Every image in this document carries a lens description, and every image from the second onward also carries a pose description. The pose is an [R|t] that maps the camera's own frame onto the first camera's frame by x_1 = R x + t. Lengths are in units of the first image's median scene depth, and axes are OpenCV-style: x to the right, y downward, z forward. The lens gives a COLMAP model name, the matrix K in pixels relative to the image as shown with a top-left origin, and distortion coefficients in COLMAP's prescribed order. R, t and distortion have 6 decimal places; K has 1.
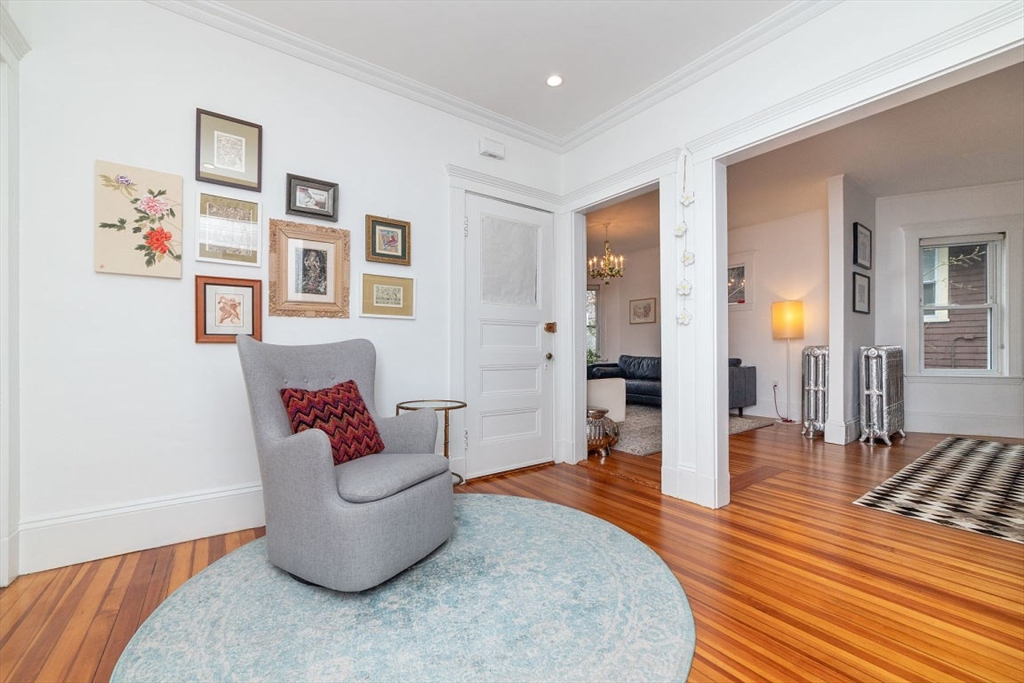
lens RADIAL K [[429.0, 0, 509.2], [0, 429.0, 348.0], [0, 0, 1]] dist [-0.000380, 0.000034]
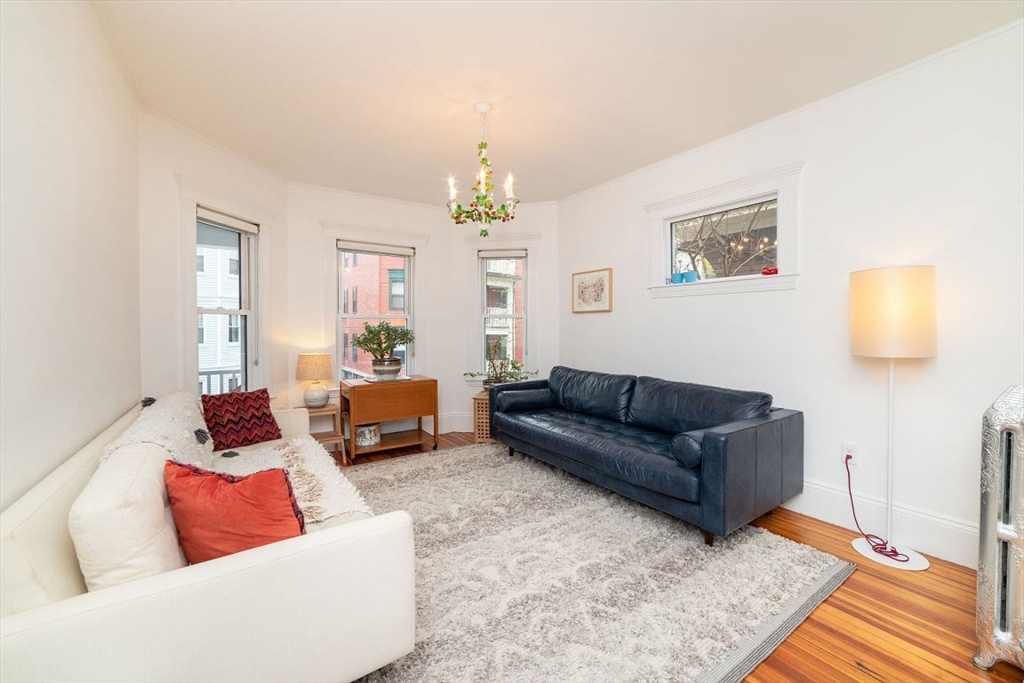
lens RADIAL K [[403.7, 0, 505.6], [0, 403.7, 331.2], [0, 0, 1]] dist [-0.002194, -0.000140]
pose [[0.997654, 0.007186, -0.068080, 0.286219], [-0.006236, 0.999880, 0.014165, -0.047998], [0.068174, -0.013708, 0.997579, 0.547003]]
